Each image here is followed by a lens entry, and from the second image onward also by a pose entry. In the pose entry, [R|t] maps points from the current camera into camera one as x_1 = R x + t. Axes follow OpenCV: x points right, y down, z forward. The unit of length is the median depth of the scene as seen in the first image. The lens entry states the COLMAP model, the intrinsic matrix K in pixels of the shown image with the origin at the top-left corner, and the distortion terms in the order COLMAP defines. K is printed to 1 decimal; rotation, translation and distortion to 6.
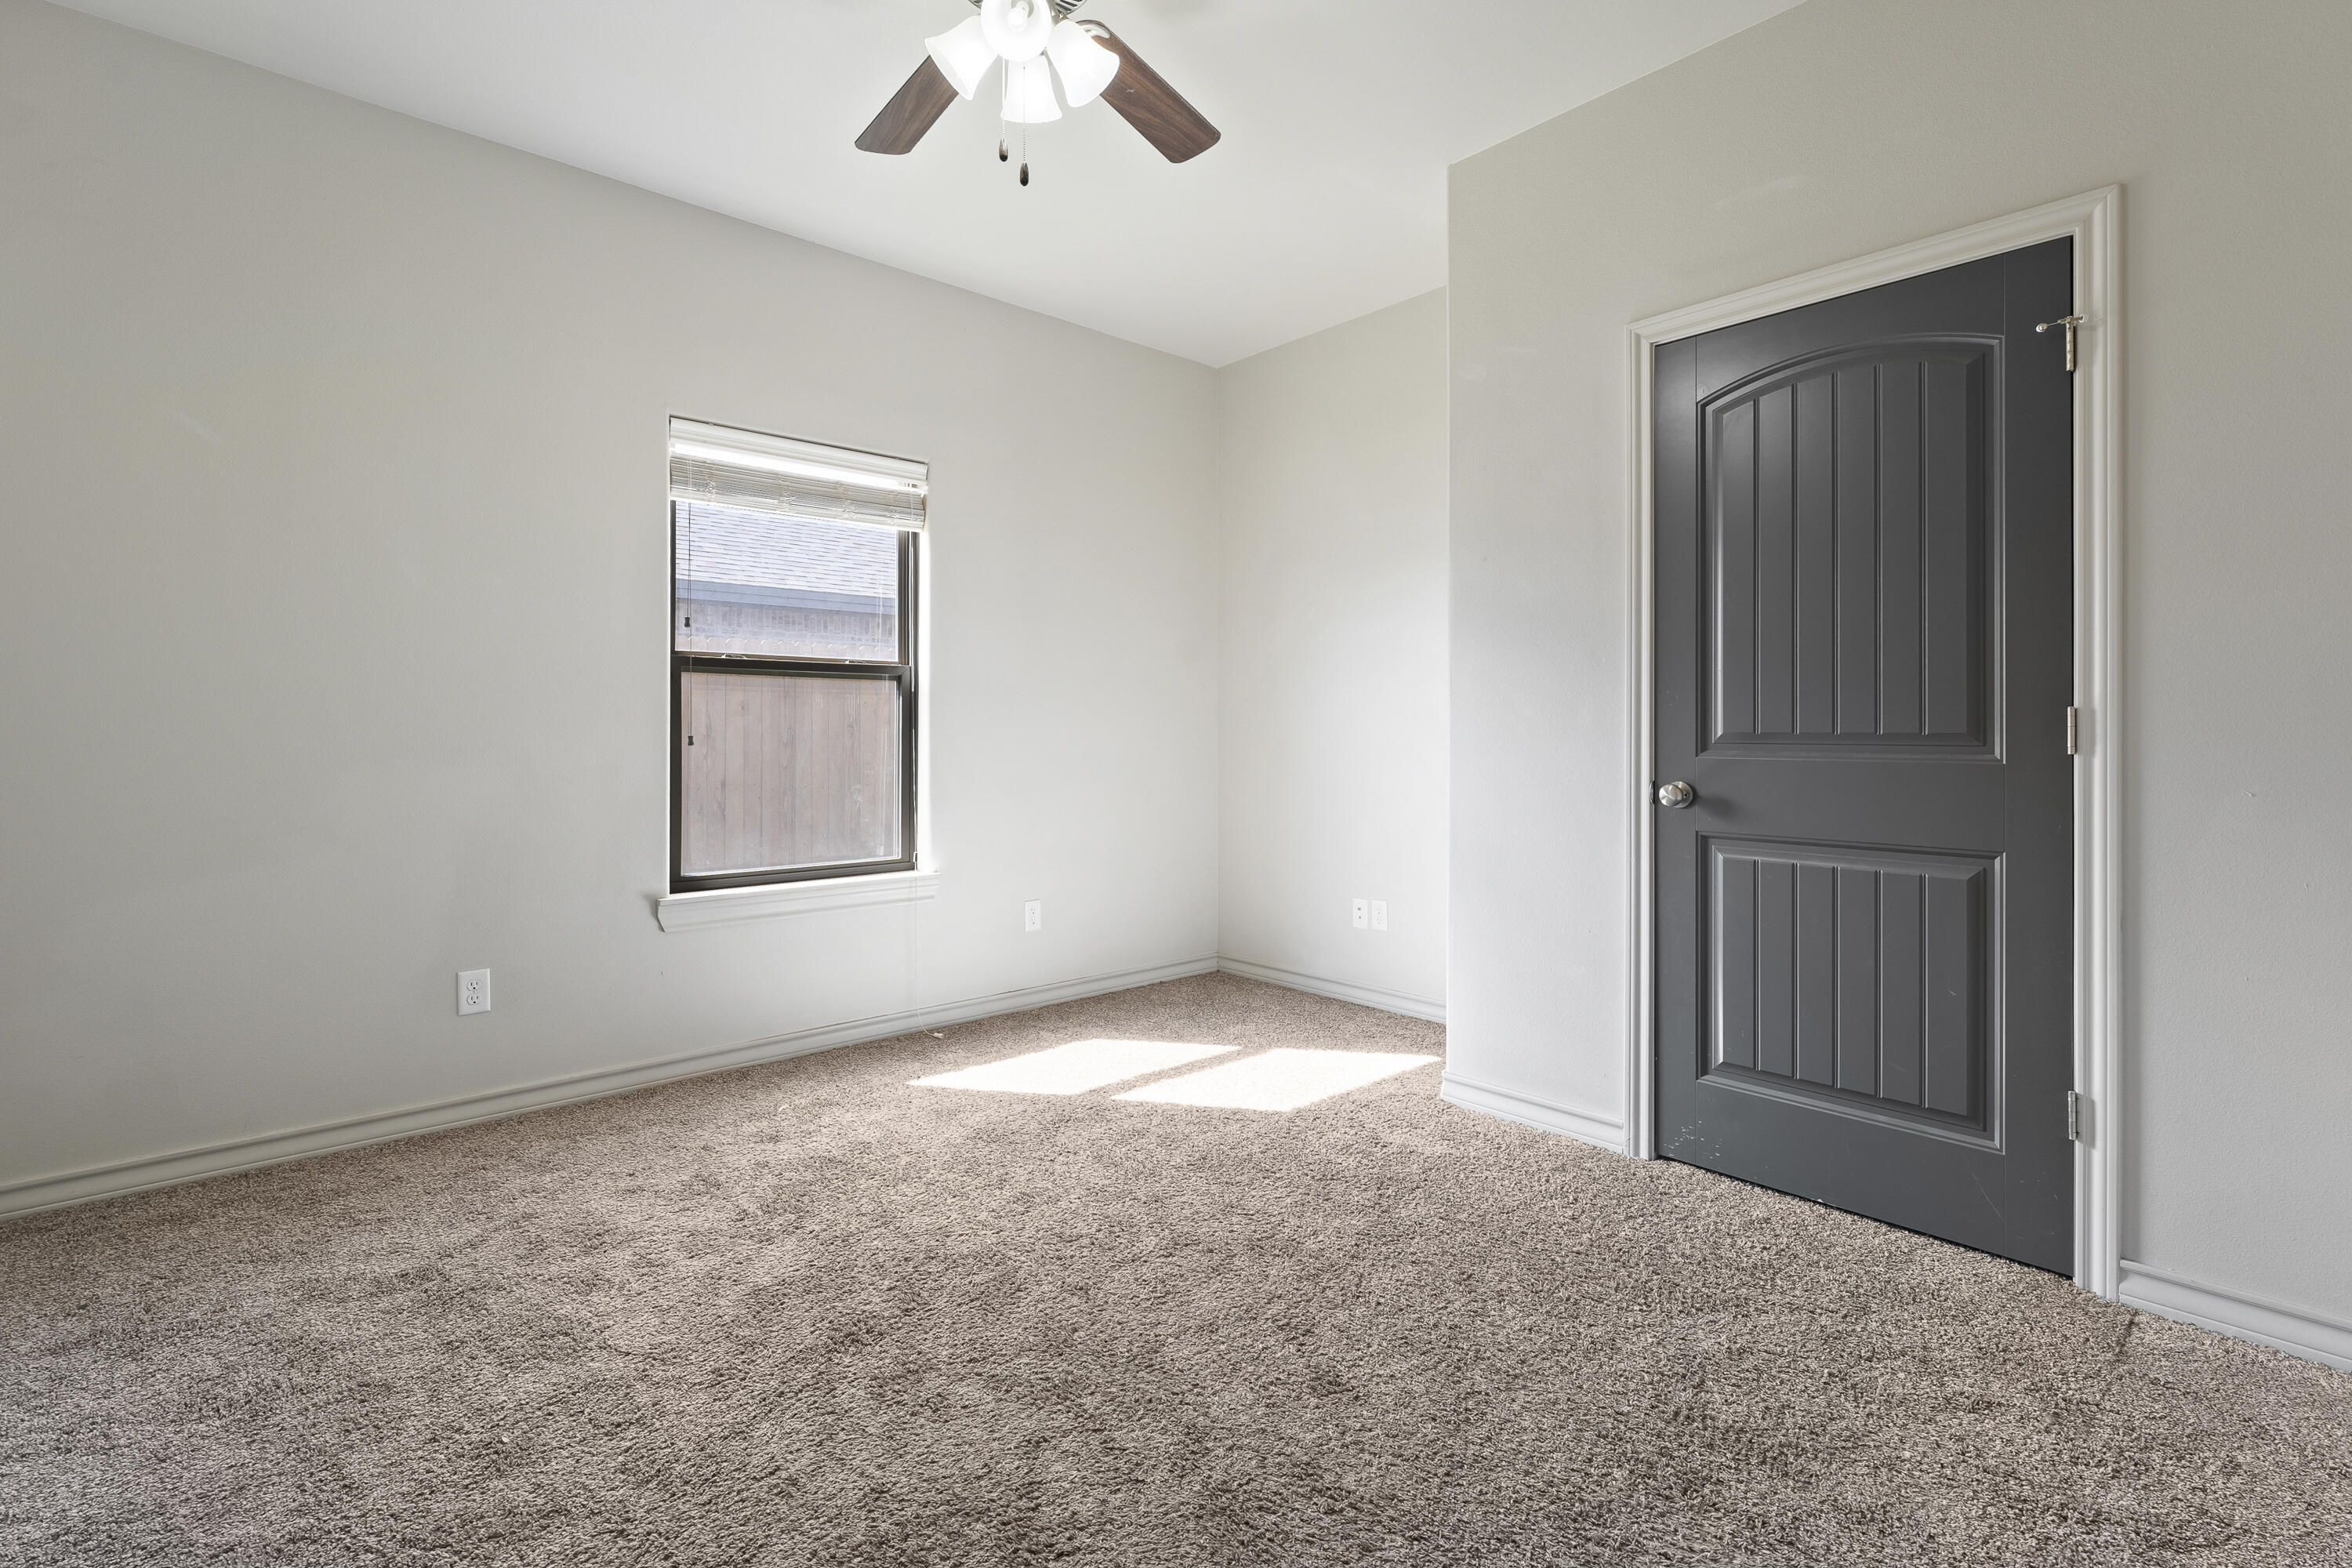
lens RADIAL K [[1082.9, 0, 1177.3], [0, 1082.9, 726.9], [0, 0, 1]] dist [0.003415, 0.000545]
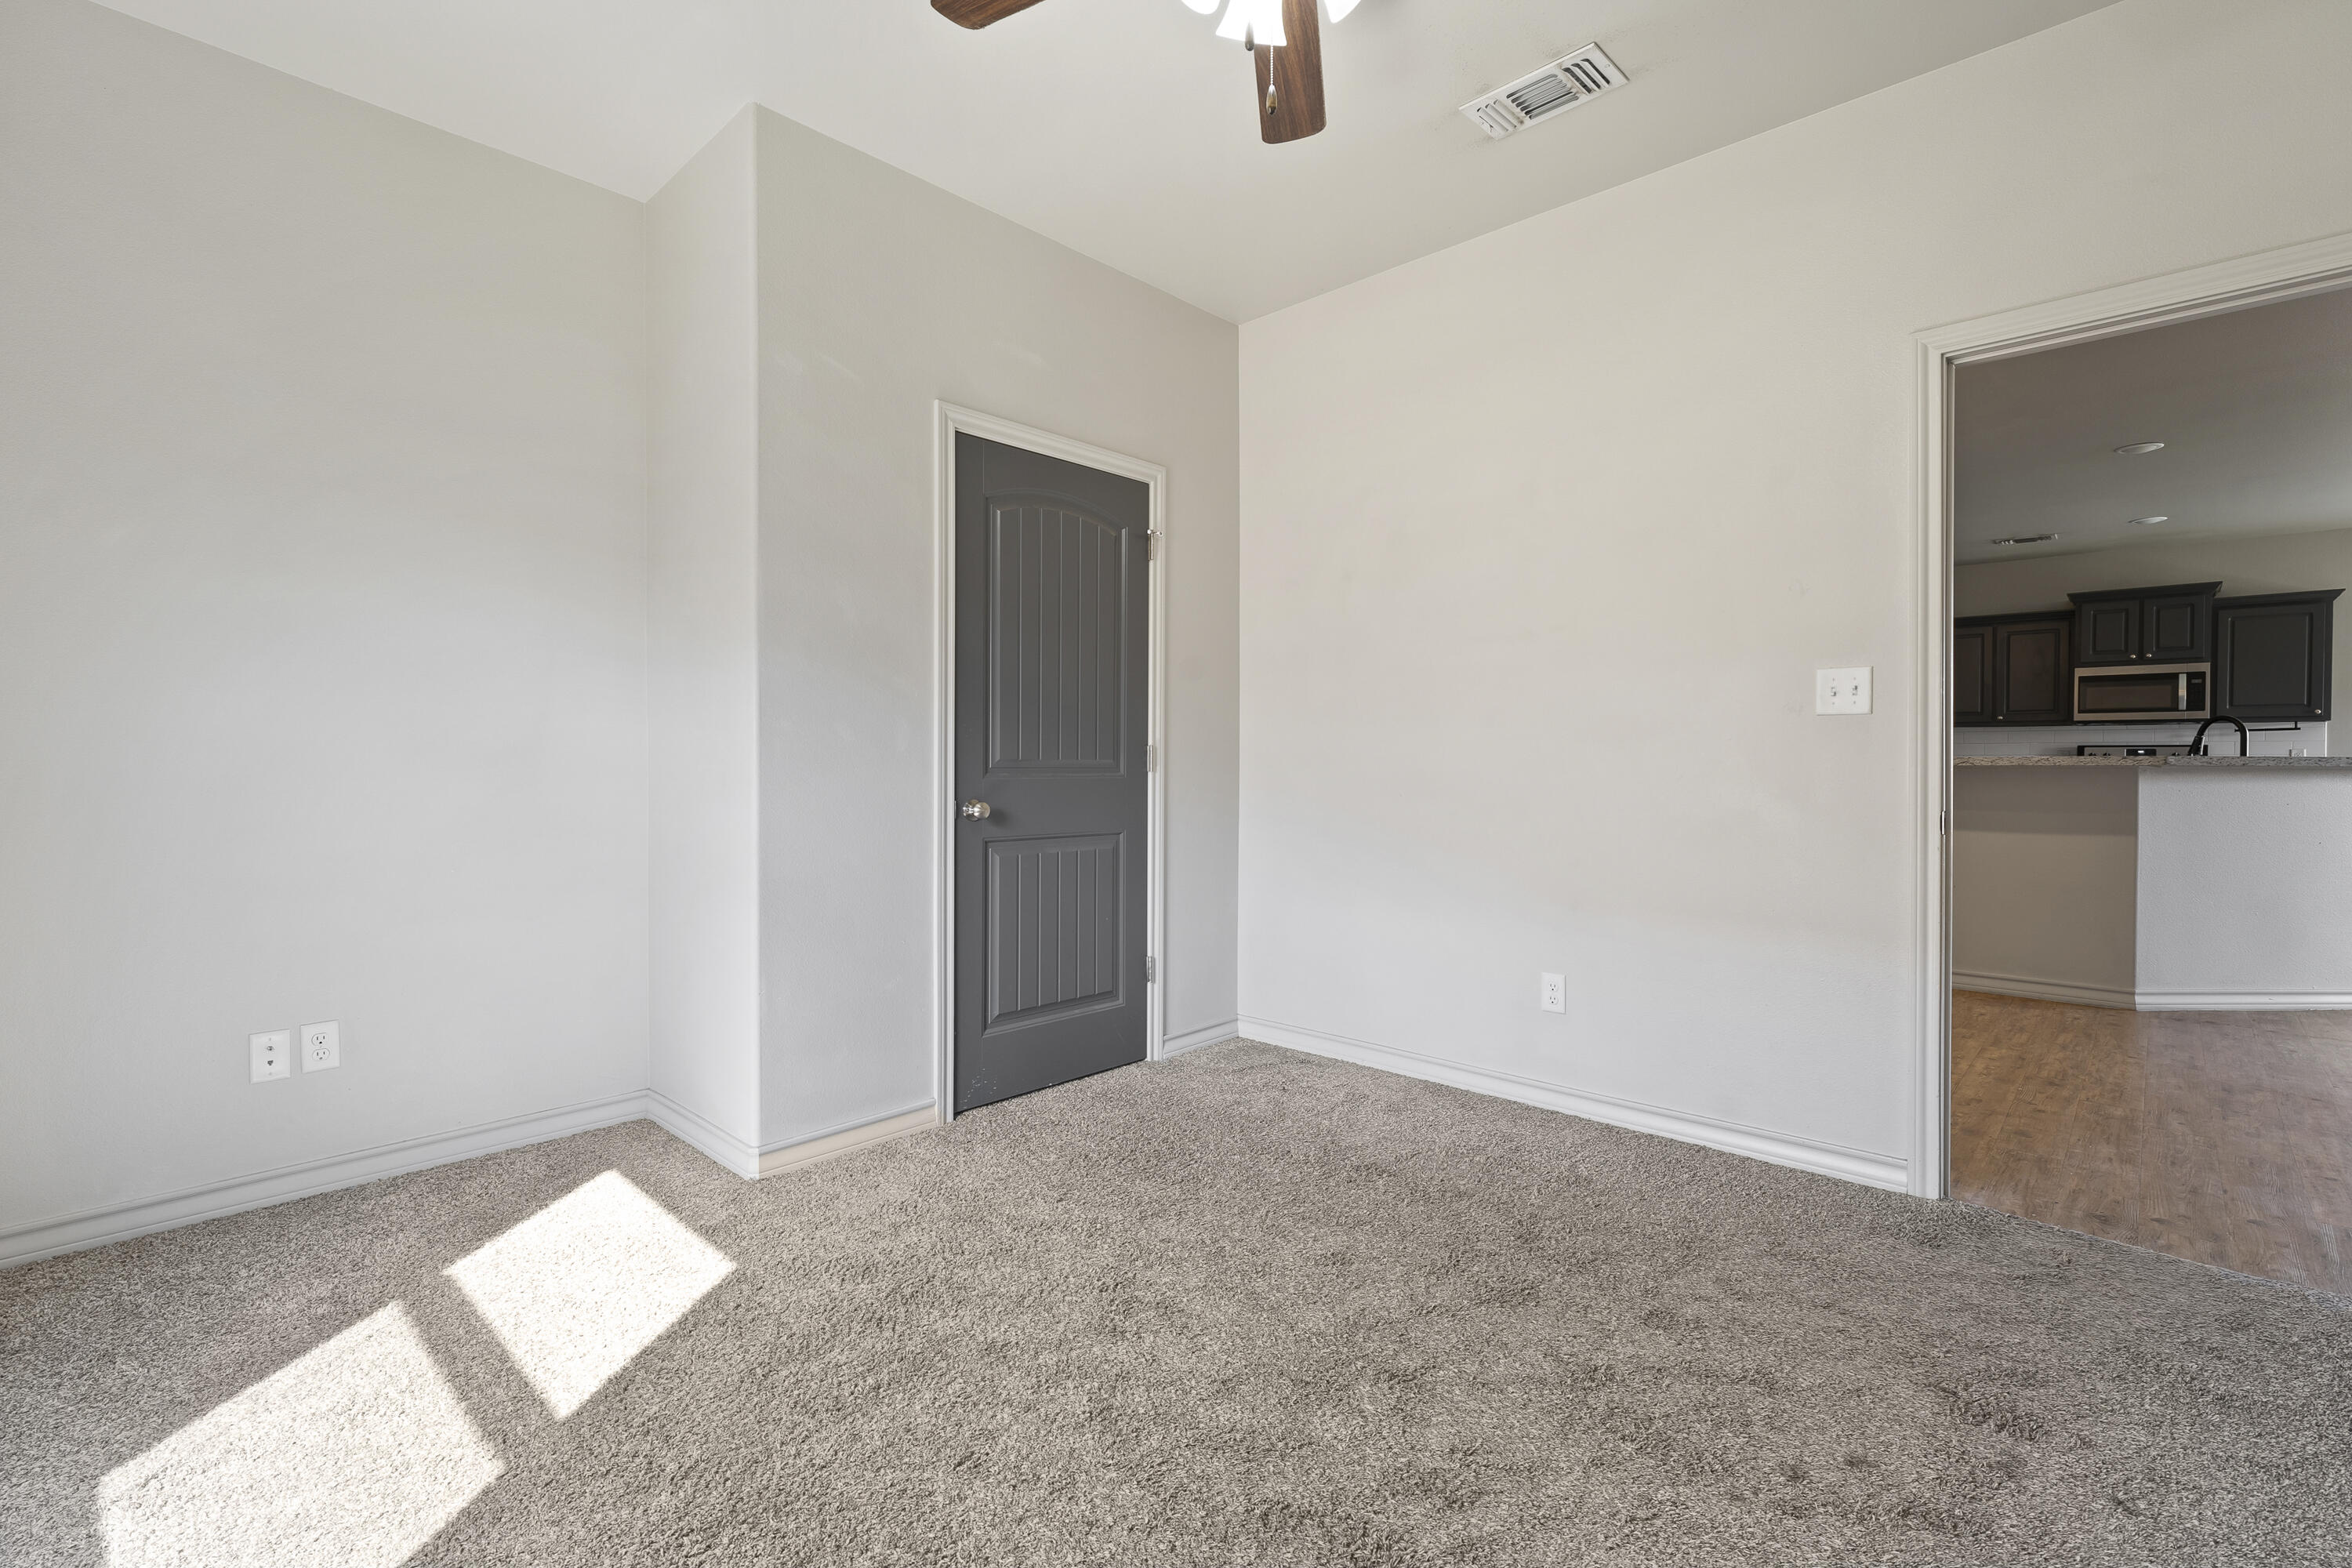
lens RADIAL K [[1044.7, 0, 1176.0], [0, 1044.7, 784.0], [0, 0, 1]] dist [0.003076, 0.000706]
pose [[-0.076031, -0.027884, 0.996715, -0.769295], [-0.008353, 0.999592, 0.027327, -0.002259], [-0.997070, -0.006248, -0.076233, 0.911105]]
